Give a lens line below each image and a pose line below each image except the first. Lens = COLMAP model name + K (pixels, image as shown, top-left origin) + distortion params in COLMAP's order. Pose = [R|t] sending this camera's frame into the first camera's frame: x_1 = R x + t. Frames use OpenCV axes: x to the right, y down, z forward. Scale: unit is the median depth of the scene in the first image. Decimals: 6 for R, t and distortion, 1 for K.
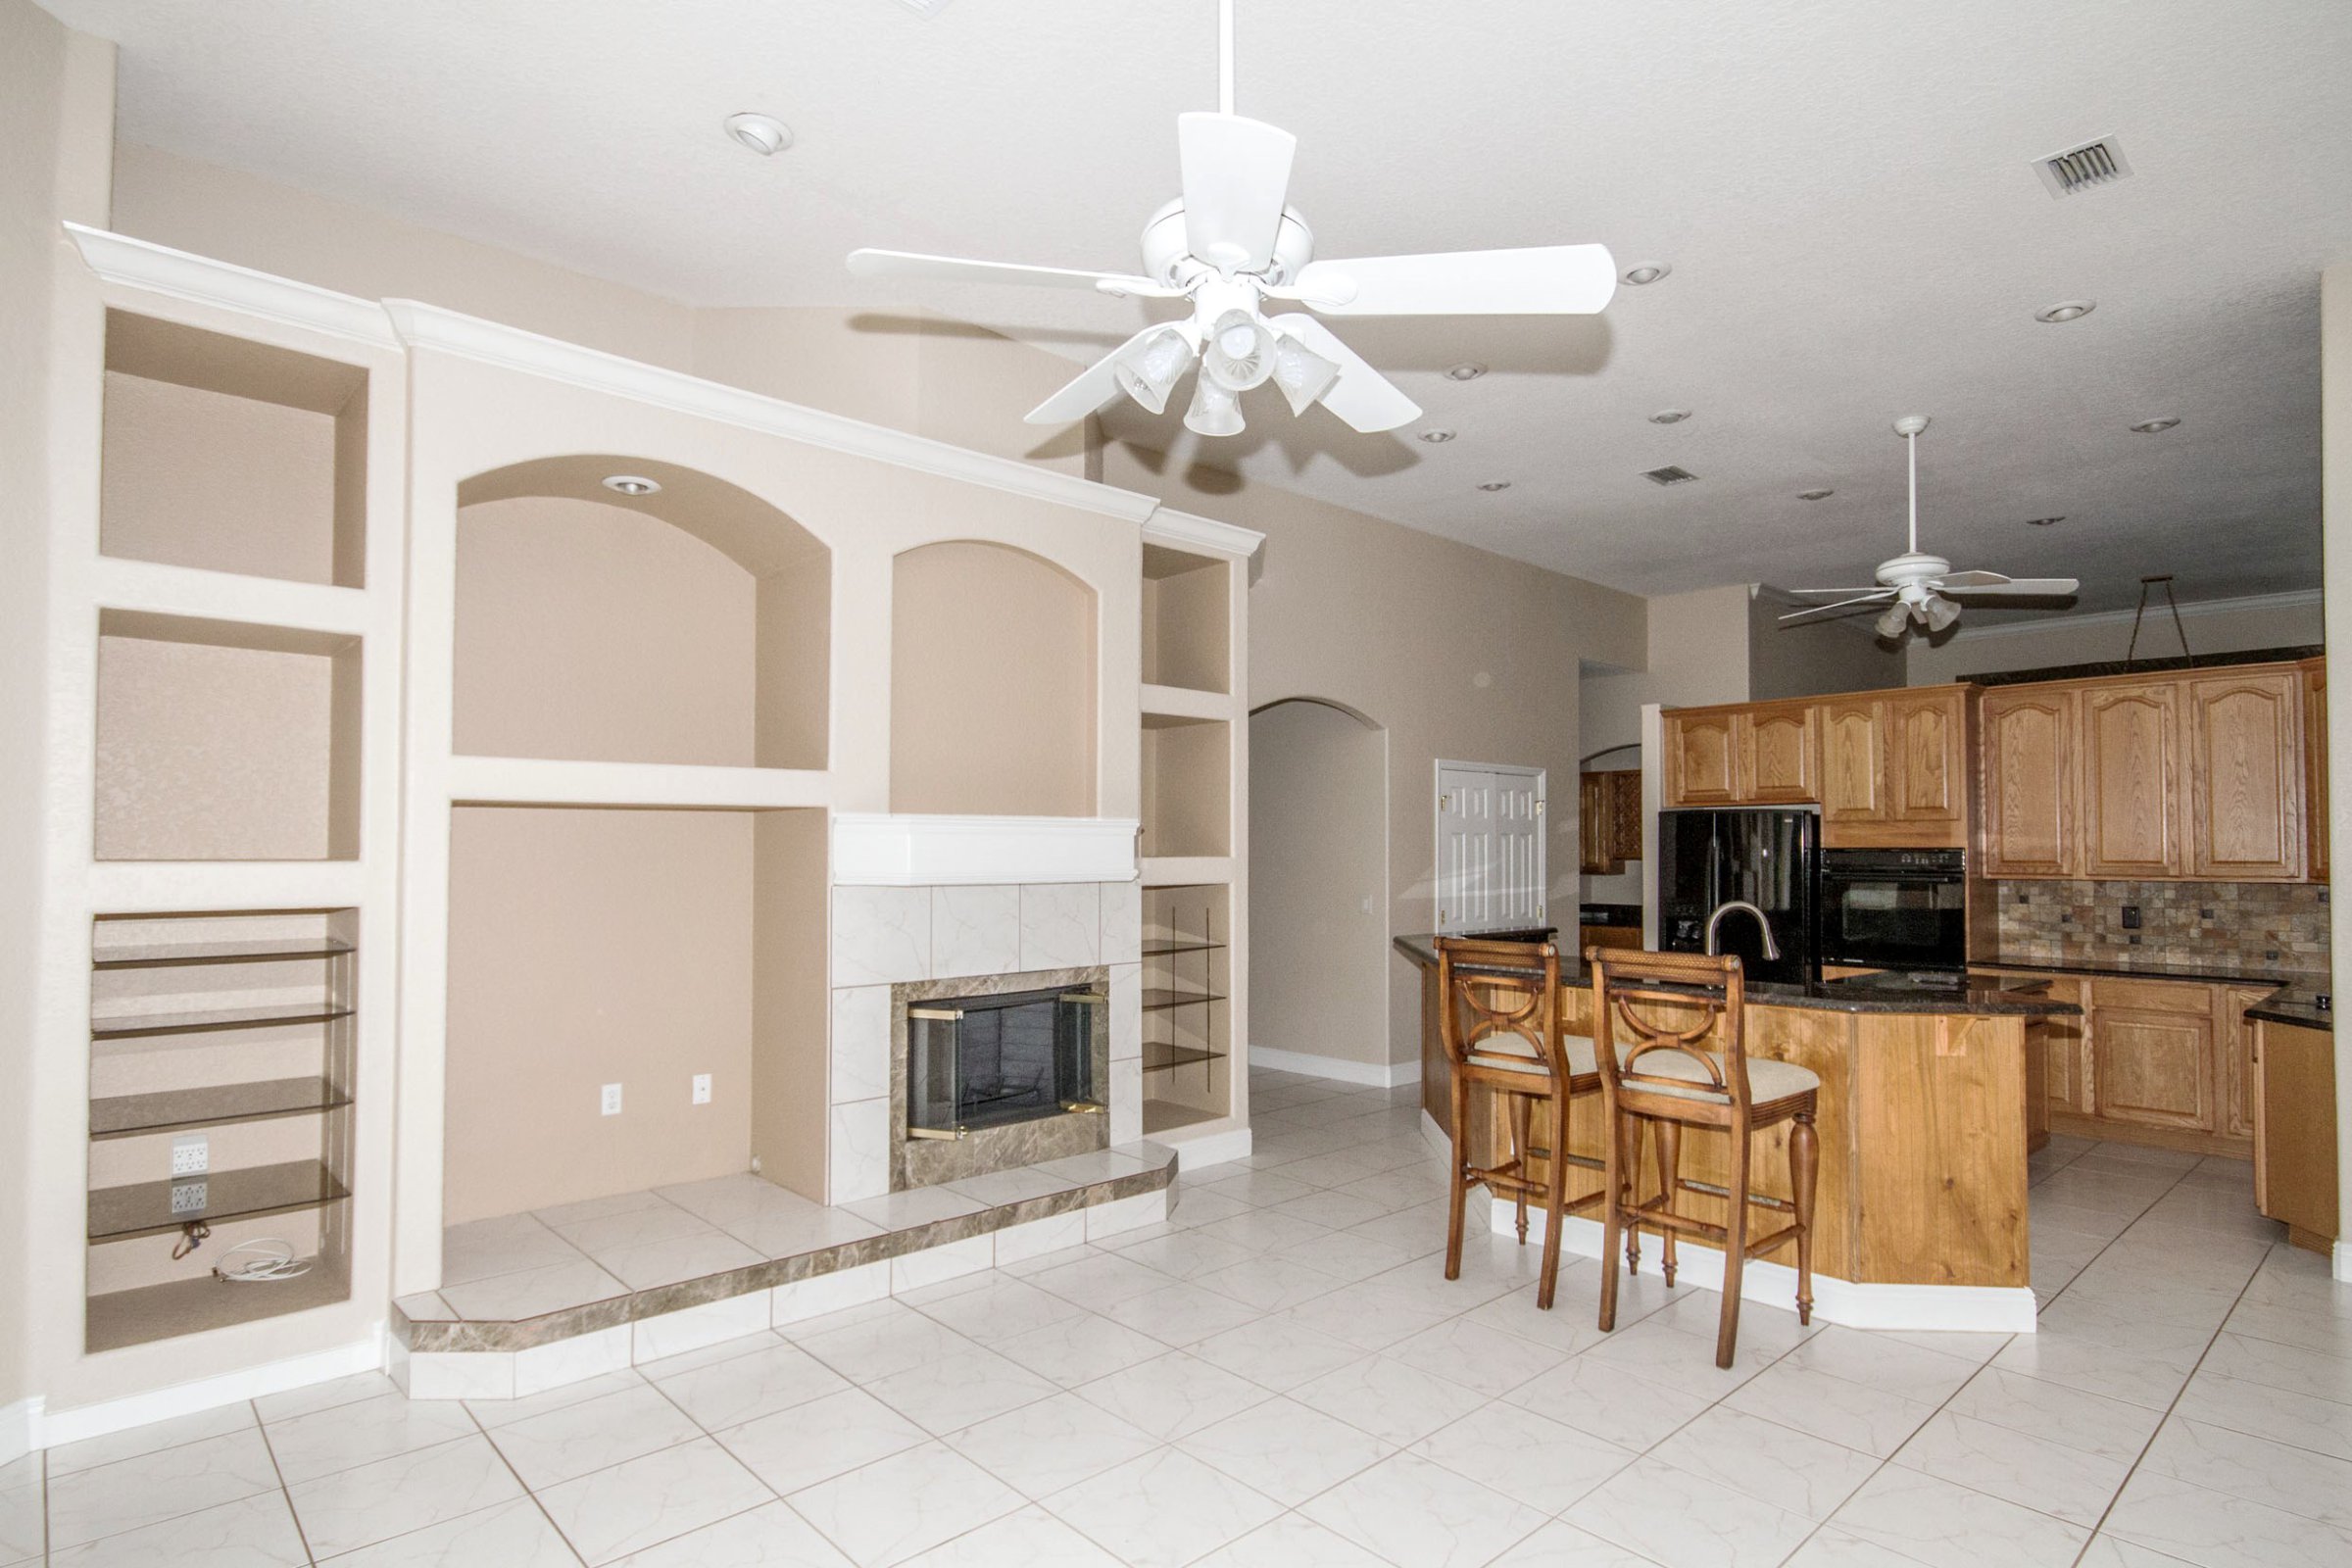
lens RADIAL K [[1224.2, 0, 1162.0], [0, 1224.2, 813.7], [0, 0, 1]] dist [0.006350, -0.000649]
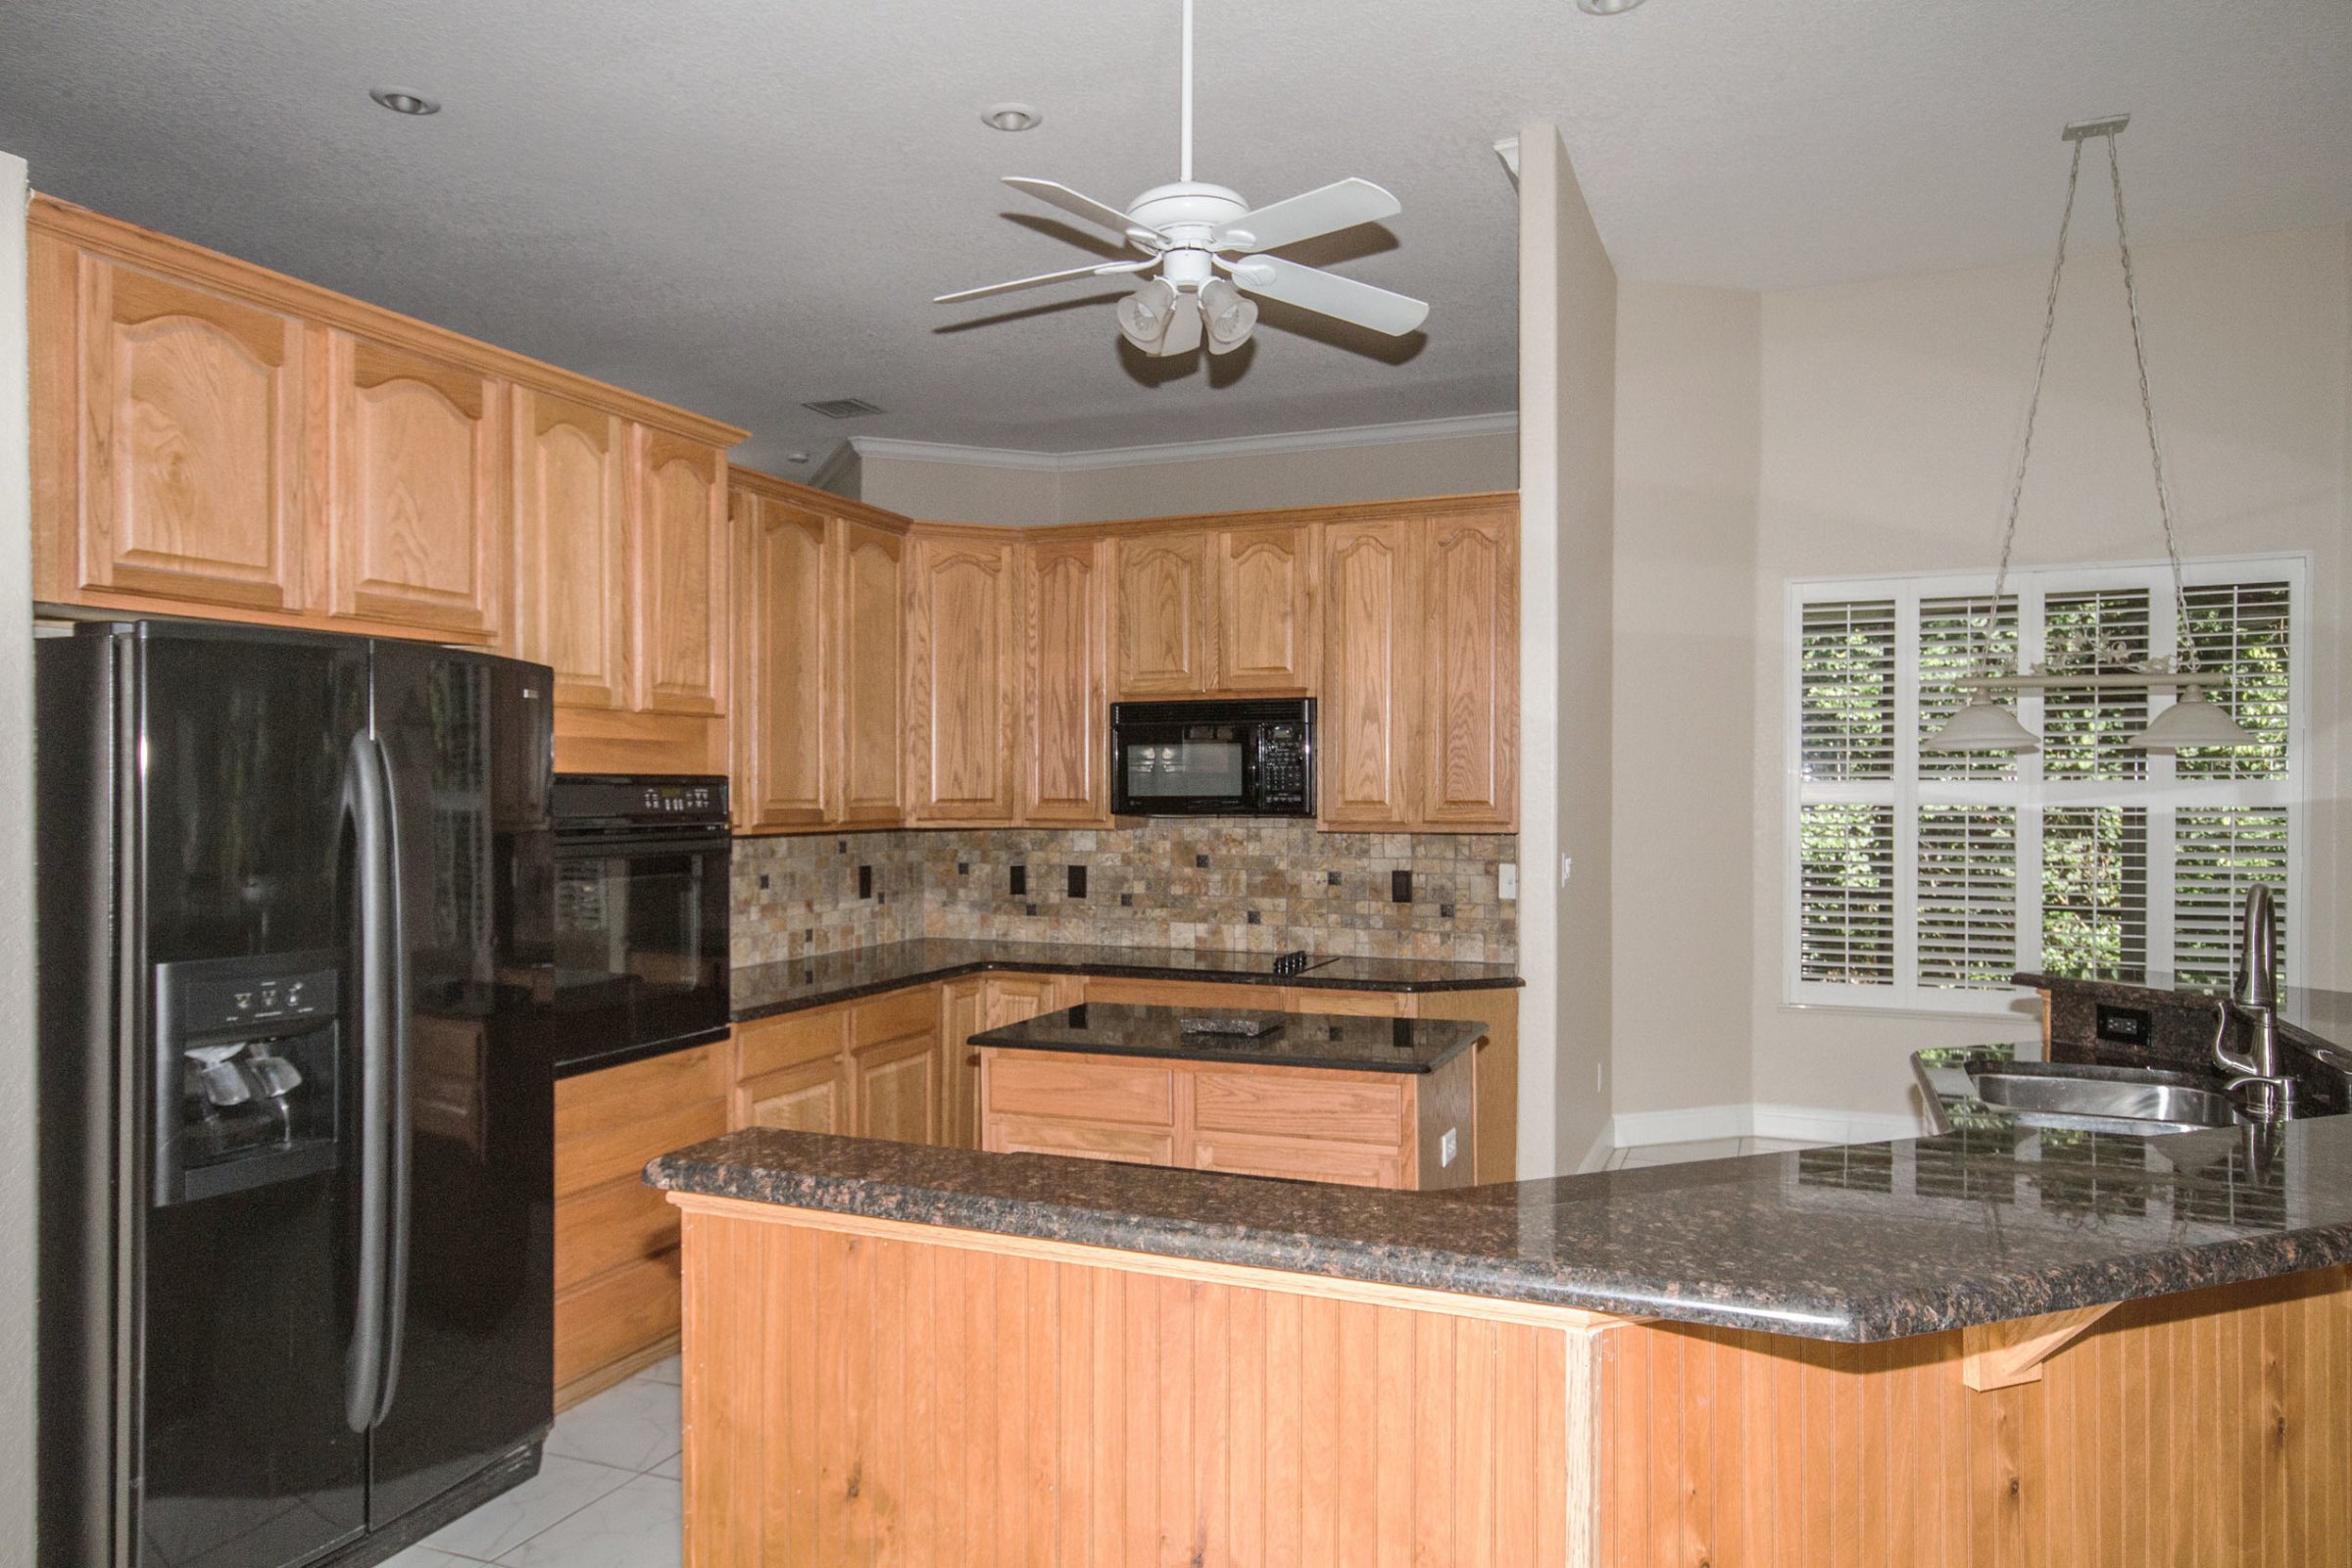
lens RADIAL K [[1520.8, 0, 1169.9], [0, 1520.8, 811.4], [0, 0, 1]] dist [0.005893, 0.015686]
pose [[-0.431375, -0.016306, 0.902025, 0.045988], [-0.028634, 0.999580, 0.004376, 0.034964], [-0.901718, -0.023941, -0.431661, 1.126277]]
